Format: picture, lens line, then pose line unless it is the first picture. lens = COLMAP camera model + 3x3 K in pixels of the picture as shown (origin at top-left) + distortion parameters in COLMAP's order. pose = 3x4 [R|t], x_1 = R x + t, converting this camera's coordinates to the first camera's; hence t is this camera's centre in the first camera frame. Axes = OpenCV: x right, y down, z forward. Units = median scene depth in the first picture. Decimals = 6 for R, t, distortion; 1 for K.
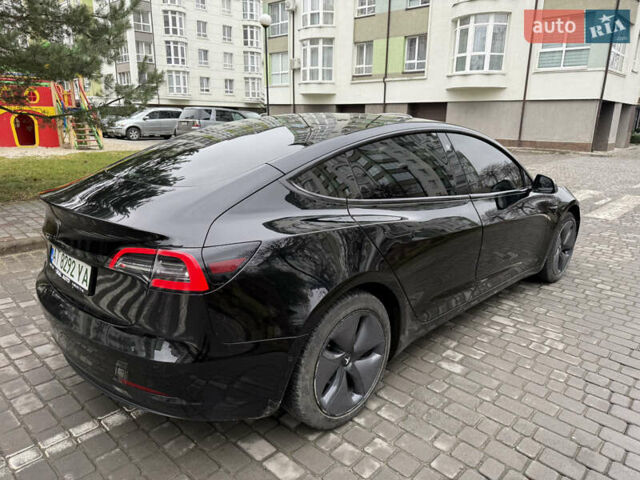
lens RADIAL K [[454.0, 0, 320.0], [0, 454.0, 240.0], [0, 0, 1]] dist [0.008673, -0.008150]
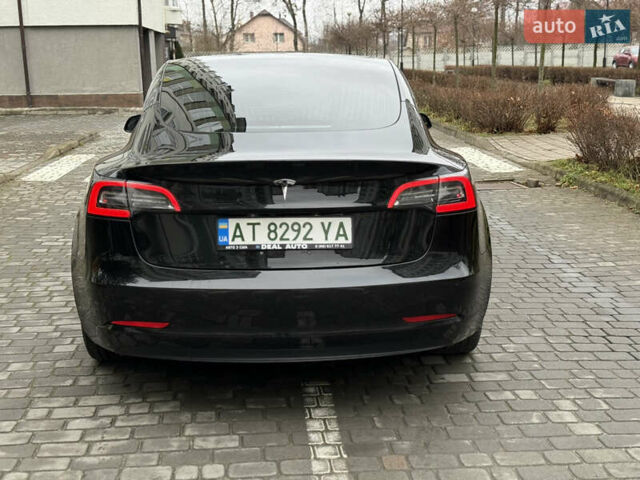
lens RADIAL K [[888.0, 0, 320.0], [0, 888.0, 240.0], [0, 0, 1]] dist [0.140357, -0.105629]
pose [[0.672783, -0.176962, 0.718364, -0.178397], [0.222401, 0.974438, 0.031754, 0.002958], [-0.705621, 0.138402, 0.694942, -0.022624]]
